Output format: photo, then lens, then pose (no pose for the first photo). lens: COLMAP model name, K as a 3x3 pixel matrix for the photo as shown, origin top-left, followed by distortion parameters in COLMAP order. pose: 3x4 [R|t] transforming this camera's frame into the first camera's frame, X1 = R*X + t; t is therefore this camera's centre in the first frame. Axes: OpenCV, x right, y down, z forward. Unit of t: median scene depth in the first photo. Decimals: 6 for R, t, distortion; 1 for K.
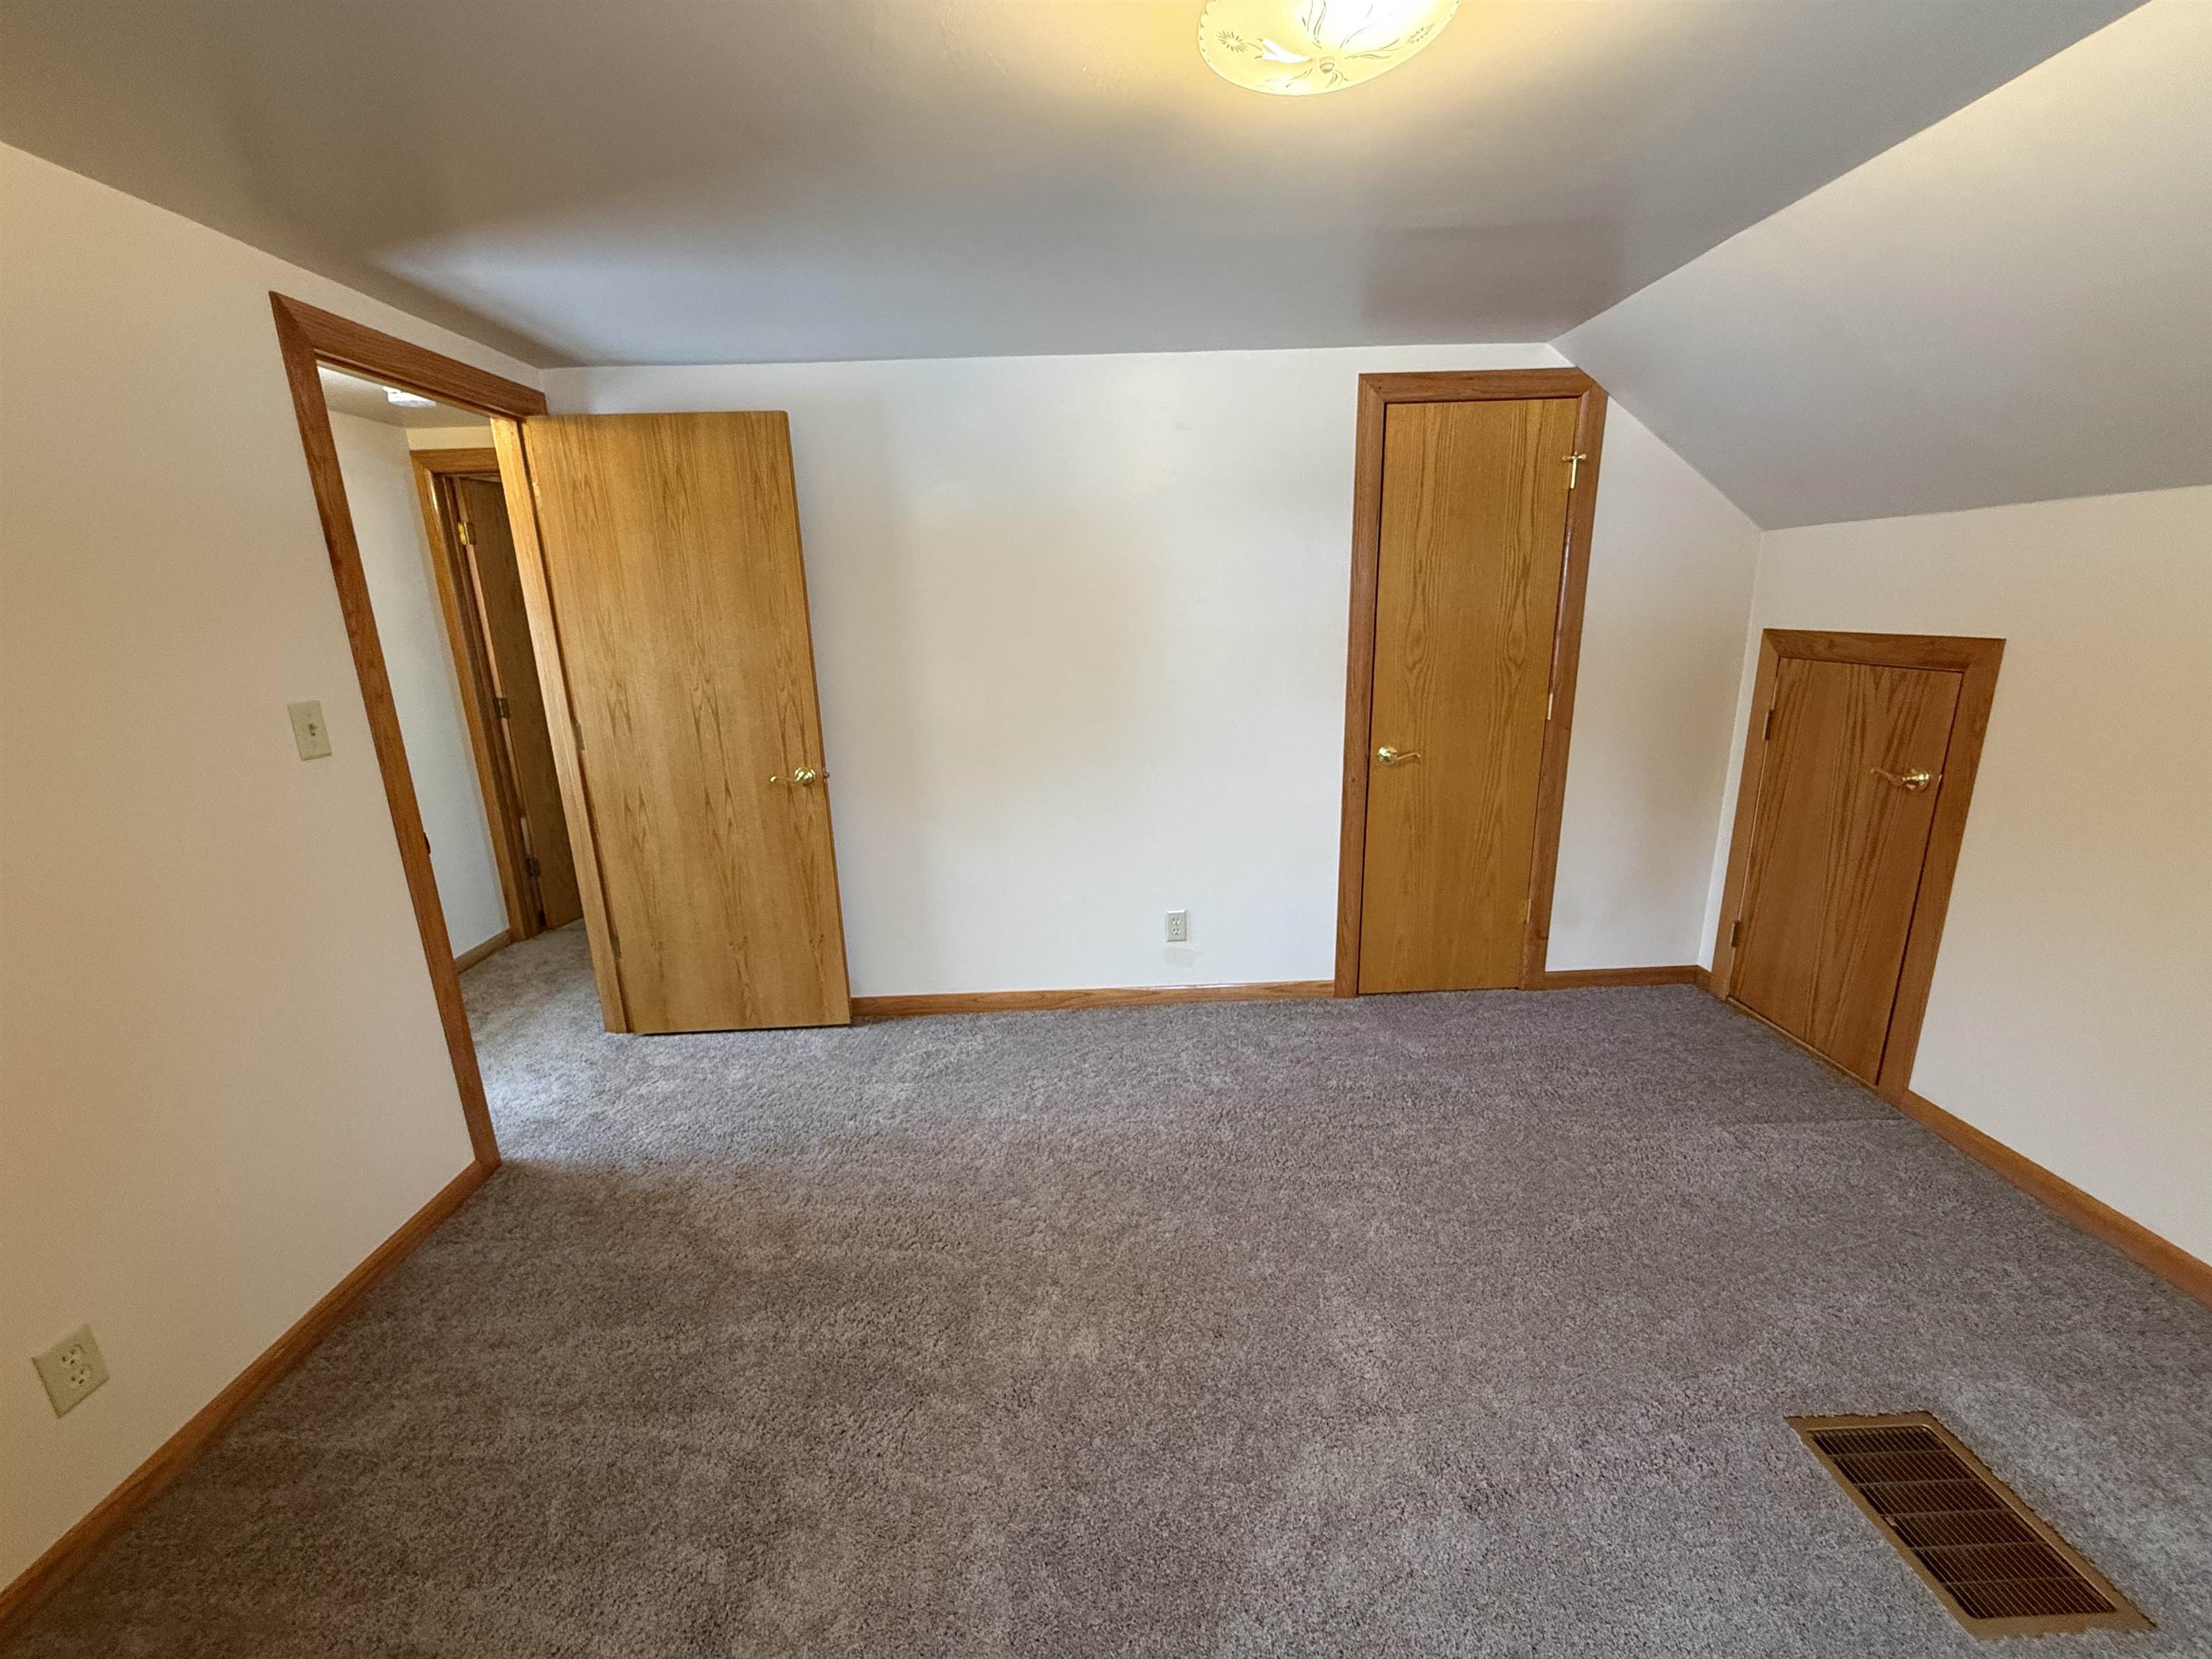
lens RADIAL K [[875.0, 0, 1103.3], [0, 875.0, 829.3], [0, 0, 1]] dist [-0.006294, 0.000405]
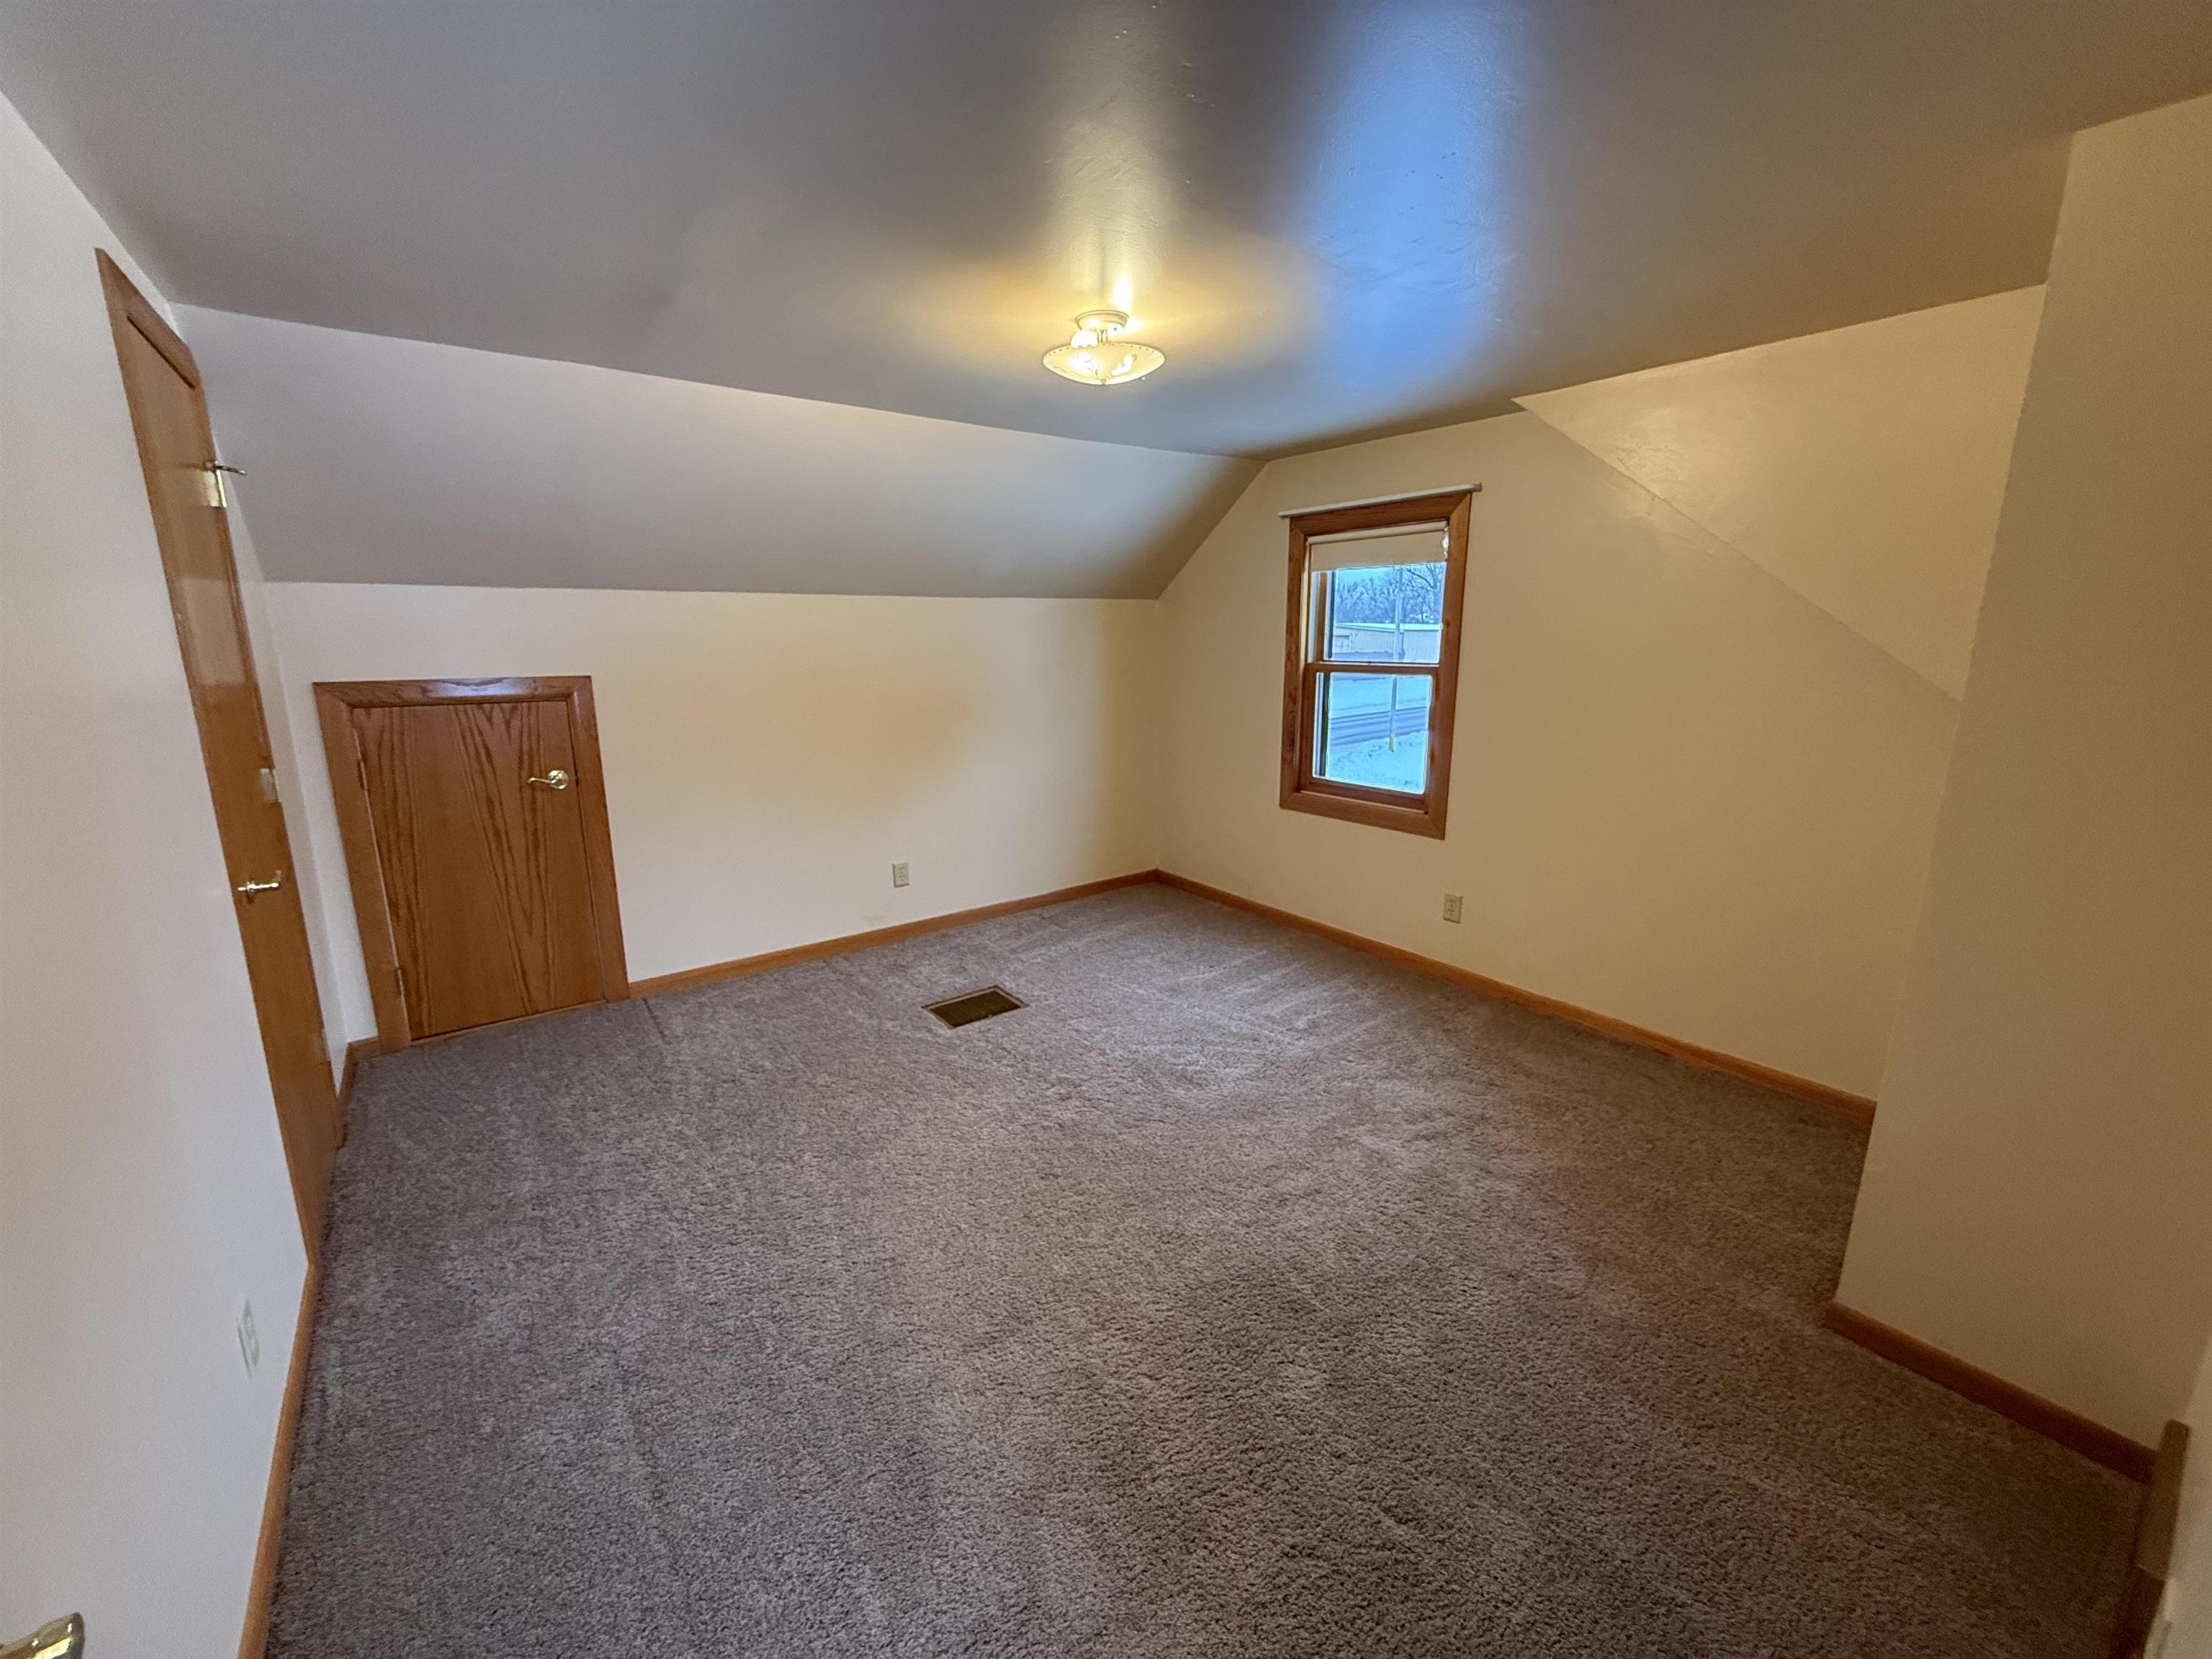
lens RADIAL K [[875.0, 0, 1101.5], [0, 875.0, 823.8], [0, 0, 1]] dist [-0.006294, 0.000405]
pose [[-0.577291, -0.133549, 0.805543, -0.639298], [0.229762, 0.920105, 0.317201, -0.216504], [-0.783546, 0.368201, -0.500484, 0.967334]]
